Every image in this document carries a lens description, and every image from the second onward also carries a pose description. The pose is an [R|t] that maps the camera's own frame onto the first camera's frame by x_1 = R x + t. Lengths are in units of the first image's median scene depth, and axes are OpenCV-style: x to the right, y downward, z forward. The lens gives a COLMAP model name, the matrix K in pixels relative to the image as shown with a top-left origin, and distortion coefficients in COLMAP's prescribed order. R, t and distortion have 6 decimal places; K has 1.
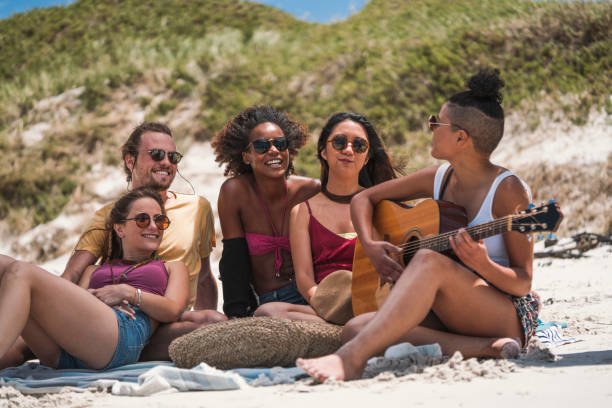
lens RADIAL K [[1729.3, 0, 305.3], [0, 1729.3, 205.4], [0, 0, 1]] dist [-0.284491, 0.000000]
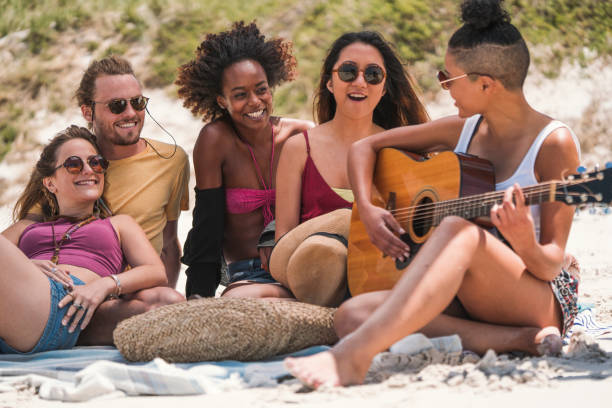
lens RADIAL K [[1729.3, 0, 306.9], [0, 1729.3, 202.5], [0, 0, 1]] dist [-0.284491, 0.000000]
pose [[0.999352, 0.016549, 0.031967, -0.016977], [-0.017351, 0.999538, 0.024961, 0.001321], [-0.031539, -0.025500, 0.999177, 0.211582]]
